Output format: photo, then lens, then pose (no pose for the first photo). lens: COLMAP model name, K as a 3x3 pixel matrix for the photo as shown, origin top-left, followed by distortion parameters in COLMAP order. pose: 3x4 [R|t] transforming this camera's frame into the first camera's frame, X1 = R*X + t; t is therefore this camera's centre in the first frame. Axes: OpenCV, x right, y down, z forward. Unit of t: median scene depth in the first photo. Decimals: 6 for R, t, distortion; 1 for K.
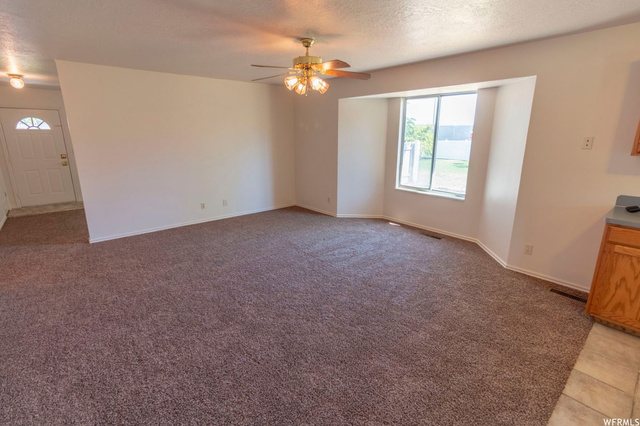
lens RADIAL K [[305.9, 0, 322.1], [0, 305.9, 211.5], [0, 0, 1]] dist [0.003396, 0.000390]
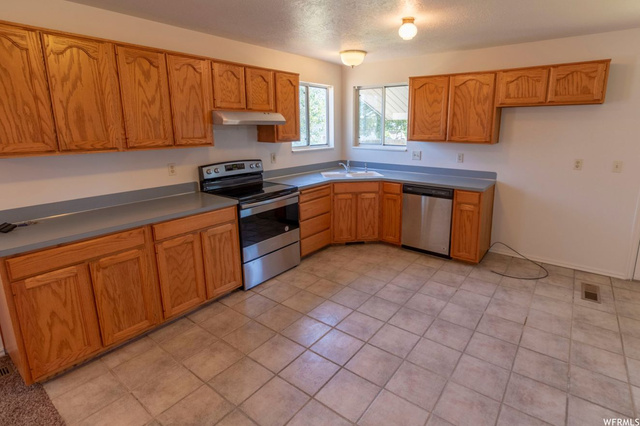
lens RADIAL K [[329.2, 0, 338.6], [0, 329.2, 190.6], [0, 0, 1]] dist [-0.000075, -0.000552]
pose [[-0.226738, -0.193532, 0.954534, 0.047798], [0.249935, 0.935678, 0.249078, -0.054202], [-0.941341, 0.295047, -0.163783, 0.203262]]
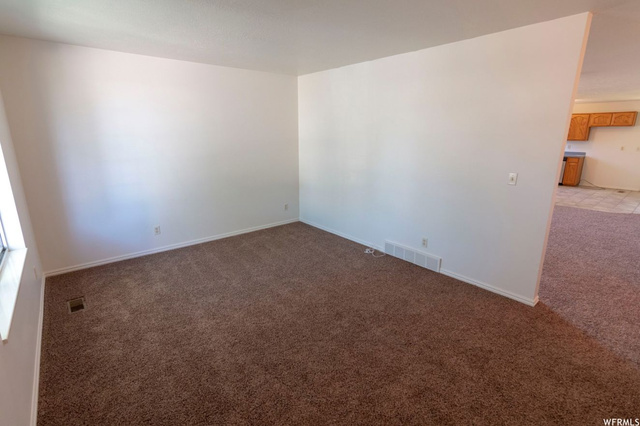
lens RADIAL K [[305.9, 0, 318.5], [0, 305.9, 210.7], [0, 0, 1]] dist [0.003396, 0.000390]
pose [[0.007390, -0.245015, 0.969491, -1.374527], [0.249454, 0.939318, 0.235488, -0.356835], [-0.968358, 0.240103, 0.068062, 1.395995]]
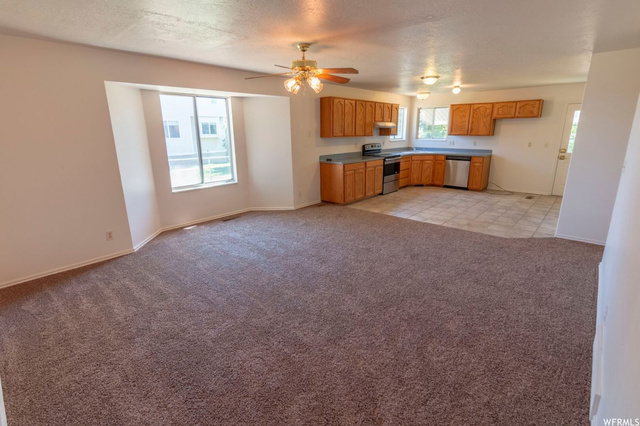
lens RADIAL K [[305.9, 0, 318.3], [0, 305.9, 209.6], [0, 0, 1]] dist [0.003396, 0.000390]
pose [[-0.125464, -0.251321, 0.959738, -0.854765], [0.260564, 0.925074, 0.276307, -0.202909], [-0.957270, 0.284739, -0.050578, 0.793977]]
